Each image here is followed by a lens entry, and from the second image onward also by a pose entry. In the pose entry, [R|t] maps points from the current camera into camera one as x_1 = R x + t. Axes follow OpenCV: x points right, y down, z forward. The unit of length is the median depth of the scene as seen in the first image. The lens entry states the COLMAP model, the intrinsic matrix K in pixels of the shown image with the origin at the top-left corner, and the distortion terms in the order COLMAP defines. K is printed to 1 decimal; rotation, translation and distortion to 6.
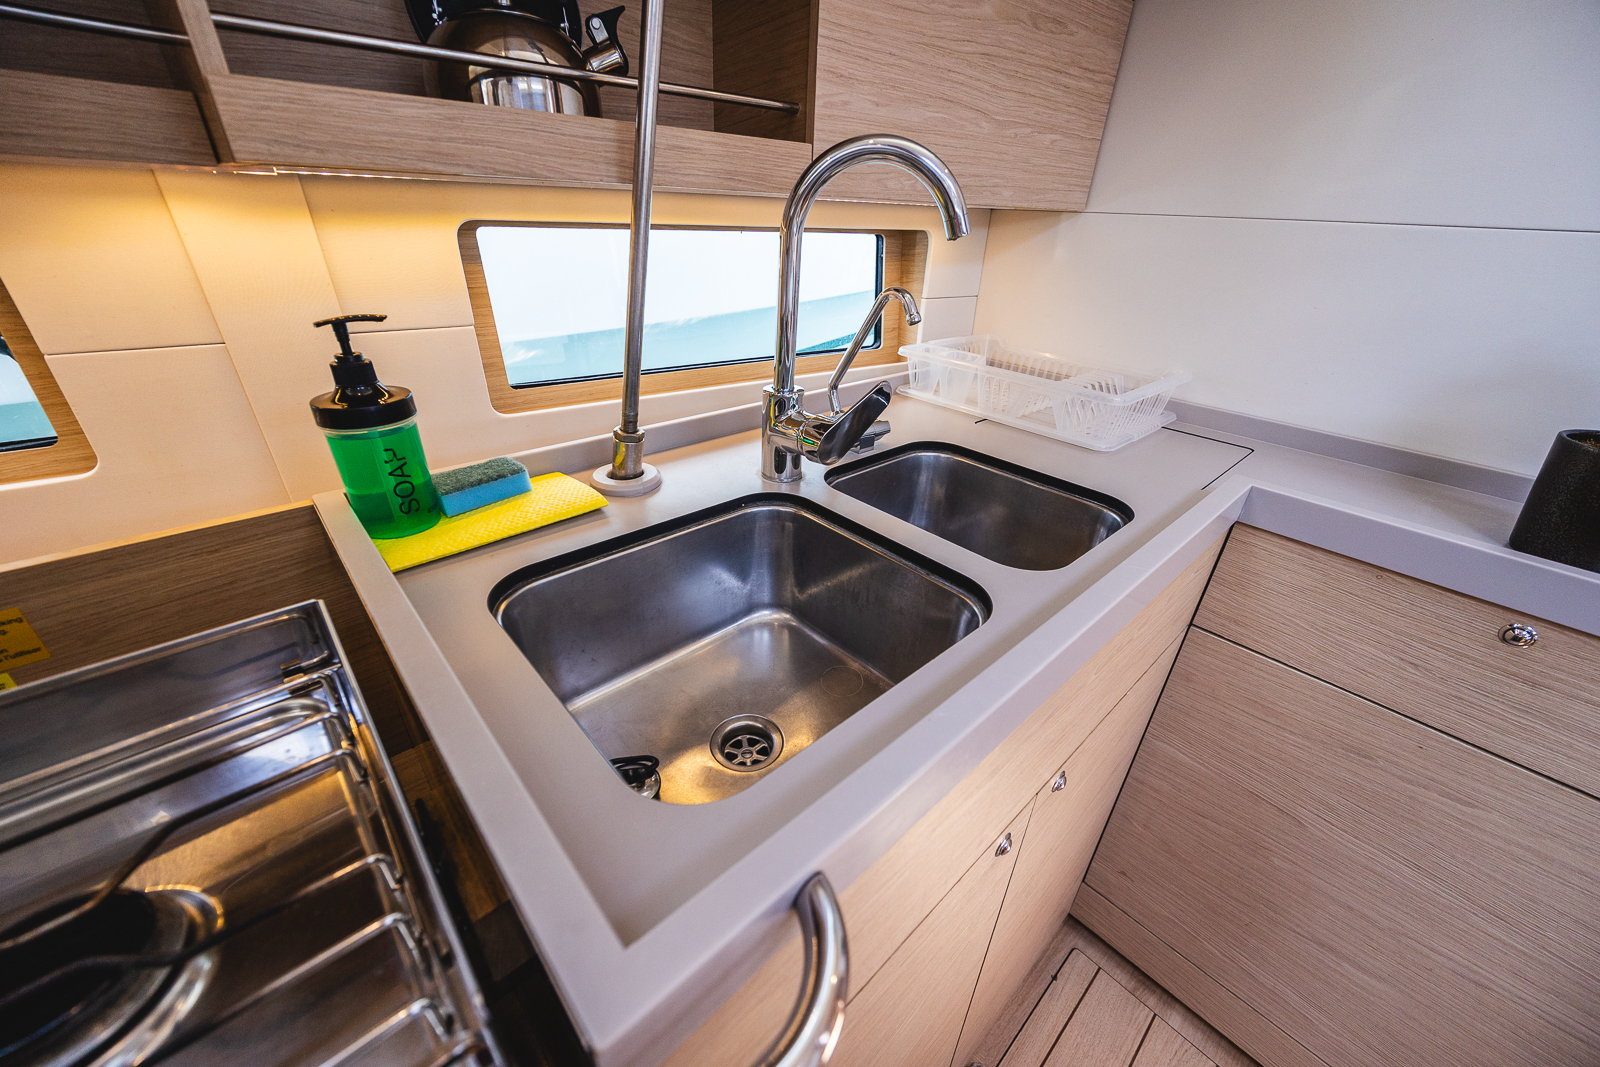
lens RADIAL K [[604.9, 0, 803.1], [0, 604.9, 537.2], [0, 0, 1]] dist [-0.000951, 0.000440]
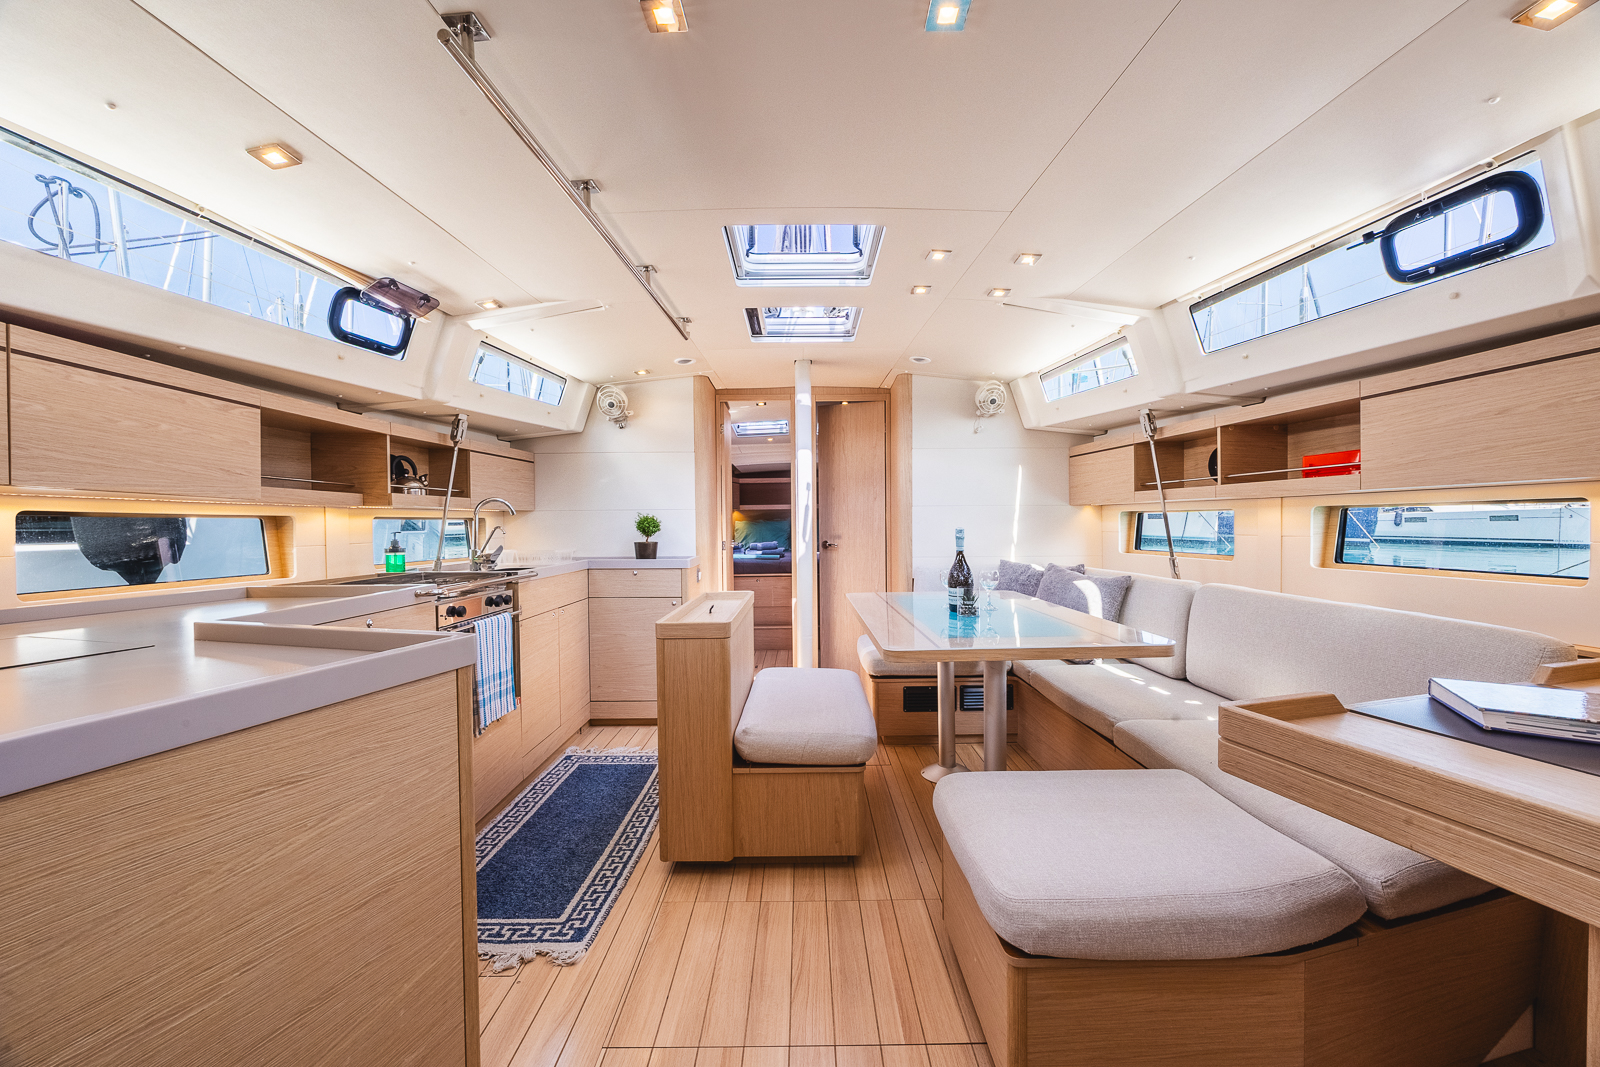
lens RADIAL K [[620.5, 0, 800.0], [0, 620.5, 533.5], [0, 0, 1]] dist [-0.001446, 0.000013]
pose [[0.683237, -0.061107, 0.727635, -1.576127], [0.383940, 0.877686, -0.286804, 1.708321], [-0.621110, 0.475324, 0.623129, -3.032633]]
